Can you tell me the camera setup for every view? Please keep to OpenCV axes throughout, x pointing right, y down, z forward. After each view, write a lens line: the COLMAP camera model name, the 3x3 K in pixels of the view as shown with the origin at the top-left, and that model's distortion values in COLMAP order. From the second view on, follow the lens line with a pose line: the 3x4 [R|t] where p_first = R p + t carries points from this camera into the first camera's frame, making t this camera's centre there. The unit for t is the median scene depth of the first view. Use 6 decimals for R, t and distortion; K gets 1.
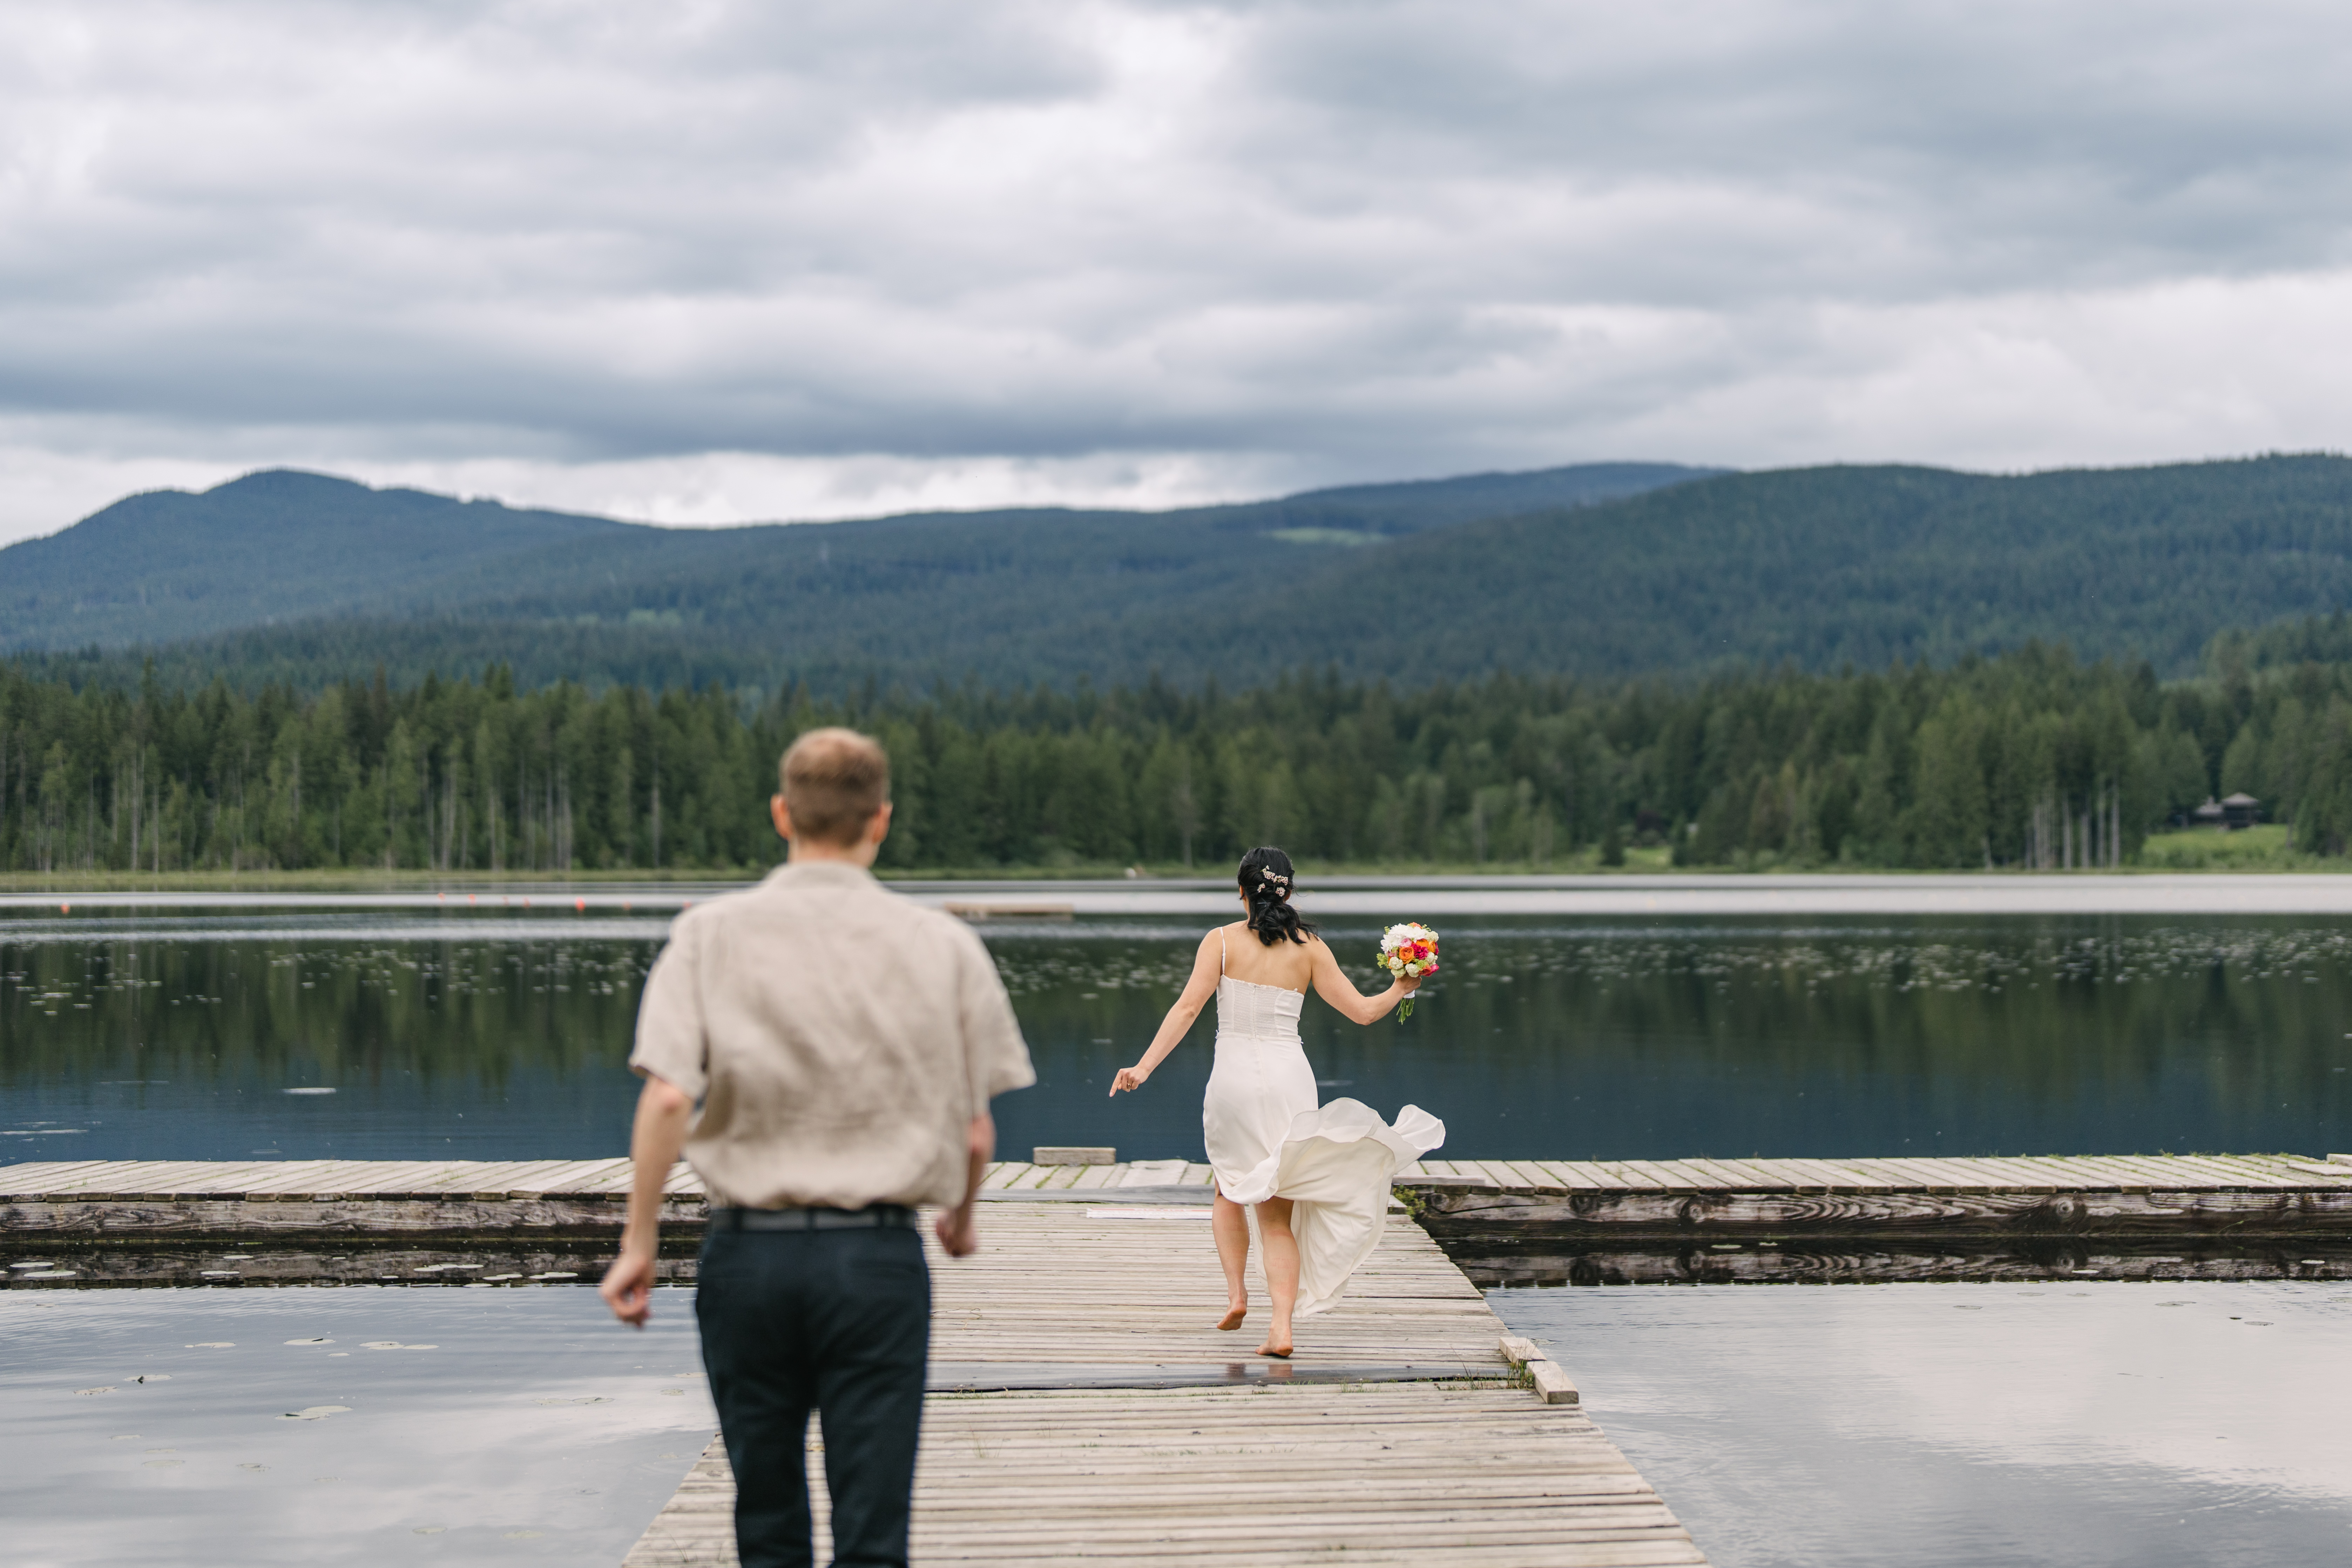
lens RADIAL K [[4802.8, 0, 1180.5], [0, 4802.8, 557.8], [0, 0, 1]] dist [-0.001052, 0.376861]
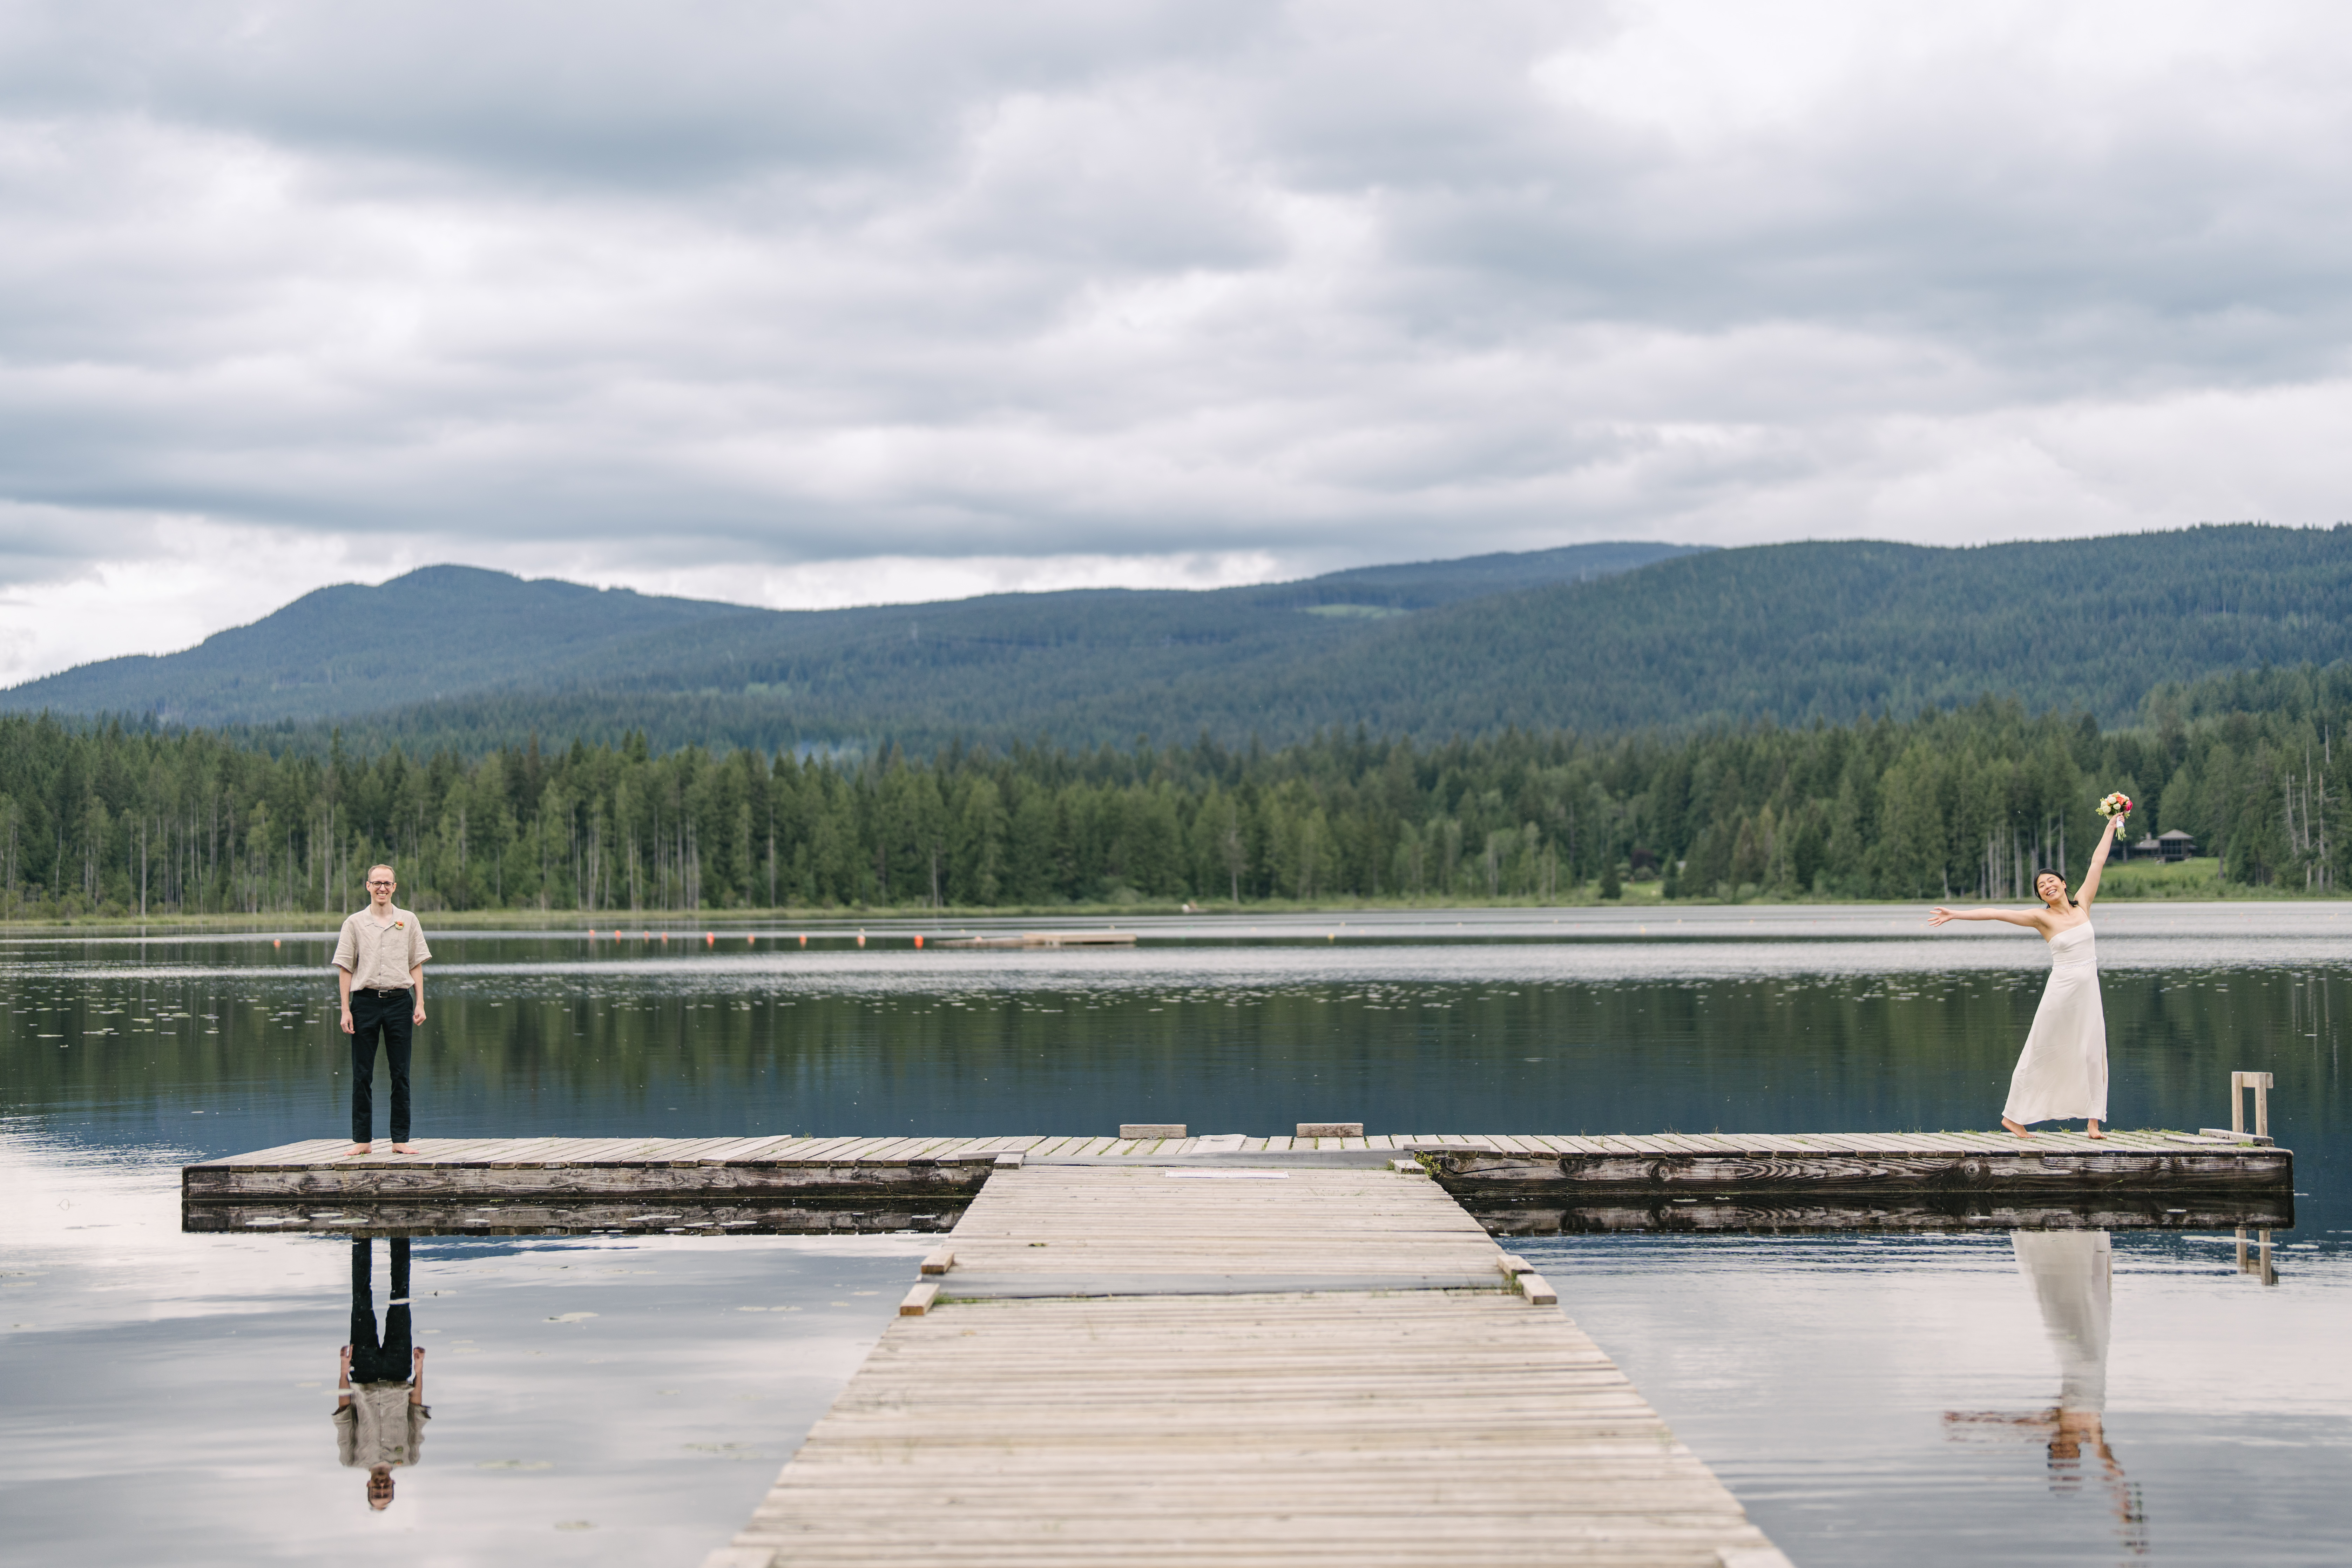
lens RADIAL K [[4223.4, 0, 901.5], [0, 4223.4, 712.9], [0, 0, 1]] dist [-0.043992, 0.543910]
pose [[0.996991, -0.011272, -0.076696, -0.000160], [0.012721, 0.999749, 0.018441, -0.000216], [0.076469, -0.019361, 0.996884, -0.006158]]
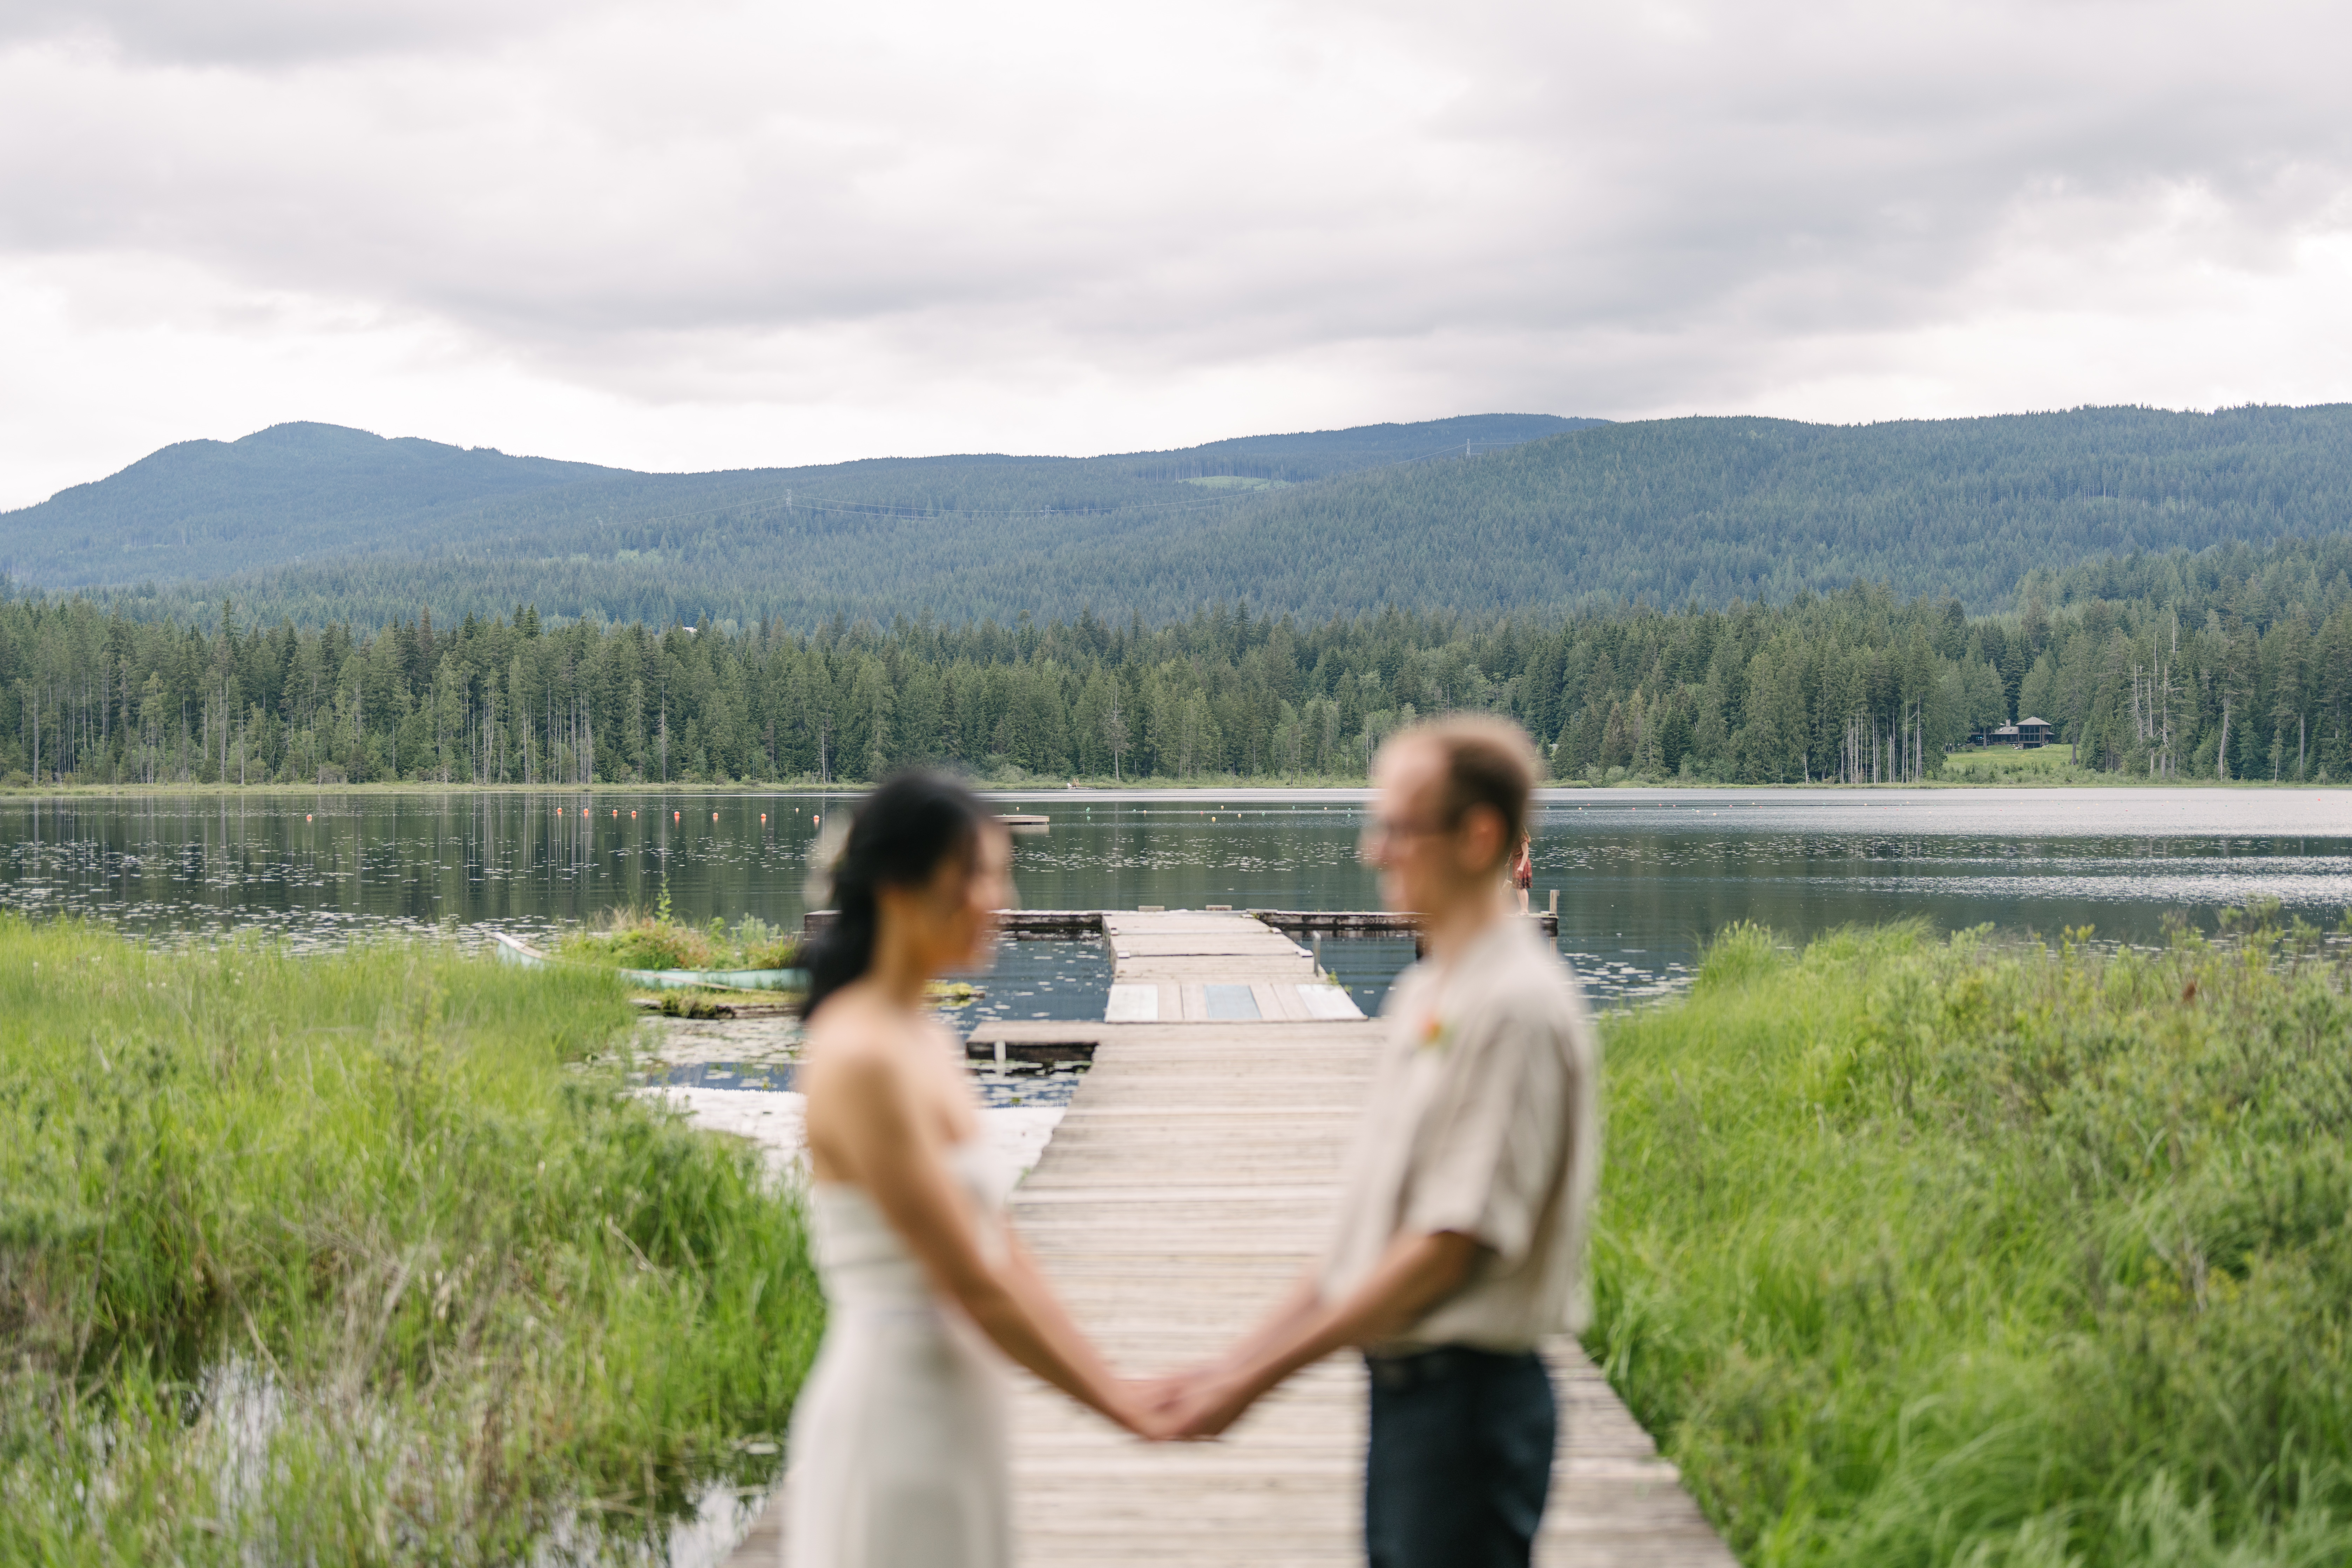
lens RADIAL K [[5179.3, 0, 1176.0], [0, 5179.3, 784.0], [0, 0, 1]] dist [-0.001710, -0.043200]
pose [[0.999820, 0.001198, 0.018916, -0.007840], [-0.002476, 0.997704, 0.067678, -0.019365], [-0.018791, -0.067712, 0.997528, -0.246946]]
